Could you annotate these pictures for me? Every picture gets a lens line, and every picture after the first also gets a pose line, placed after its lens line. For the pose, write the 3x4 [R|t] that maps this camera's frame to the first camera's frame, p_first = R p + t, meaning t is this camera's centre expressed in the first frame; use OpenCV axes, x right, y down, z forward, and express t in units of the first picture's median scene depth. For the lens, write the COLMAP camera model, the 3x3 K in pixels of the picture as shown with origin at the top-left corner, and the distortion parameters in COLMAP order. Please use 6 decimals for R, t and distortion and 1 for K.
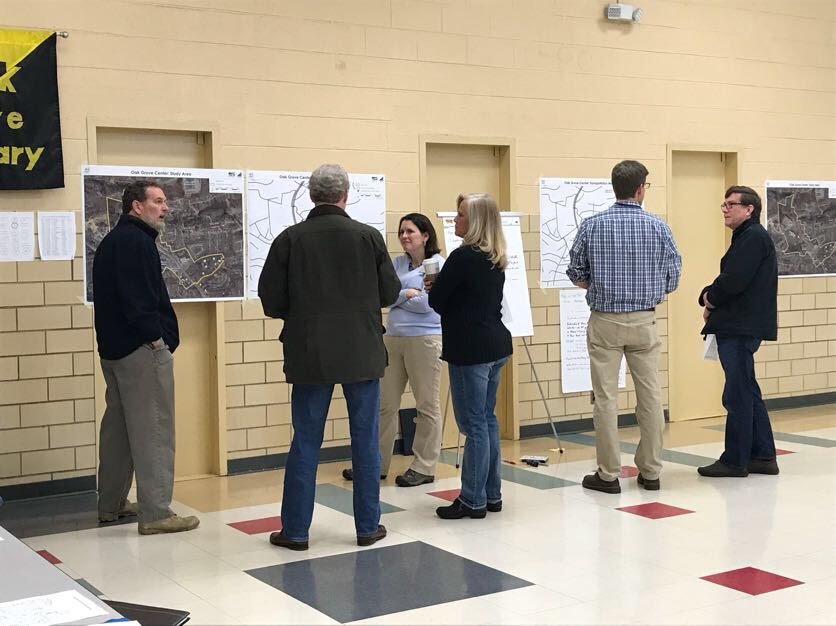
lens RADIAL K [[1202.9, 0, 418.0], [0, 1202.9, 313.0], [0, 0, 1]] dist [0.169932, -0.584502]
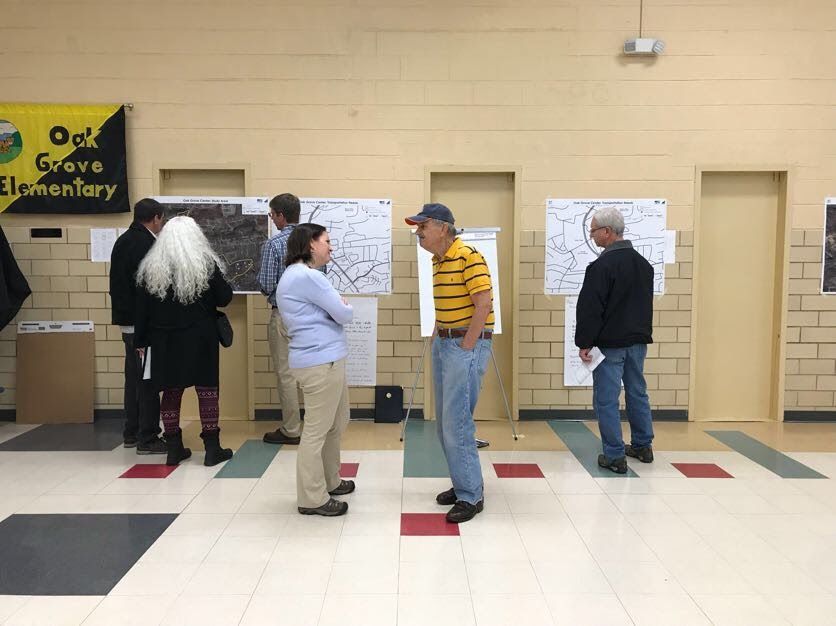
lens RADIAL K [[820.6, 0, 418.4], [0, 820.6, 331.9], [0, 0, 1]] dist [0.031119, 0.001472]
pose [[0.851191, 0.064704, -0.520852, 0.487953], [-0.044123, 0.997681, 0.051833, -0.023654], [0.522998, -0.021138, 0.852072, 0.305564]]
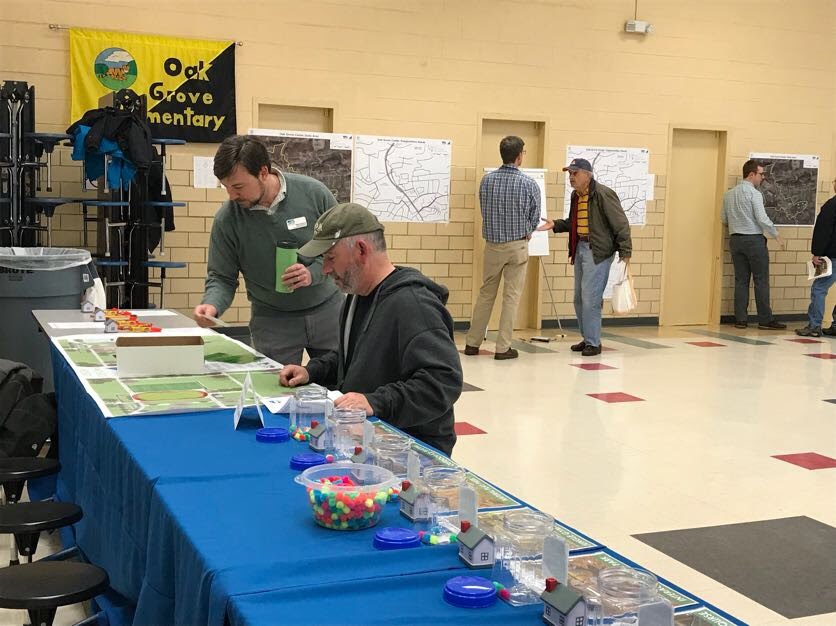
lens RADIAL K [[1068.9, 0, 418.0], [0, 1068.9, 313.0], [0, 0, 1]] dist [0.199426, -0.721003]
pose [[0.987497, 0.058333, -0.146447, 0.146518], [-0.050342, 0.997064, 0.057694, 0.022902], [0.149383, -0.049600, 0.987535, -0.328759]]
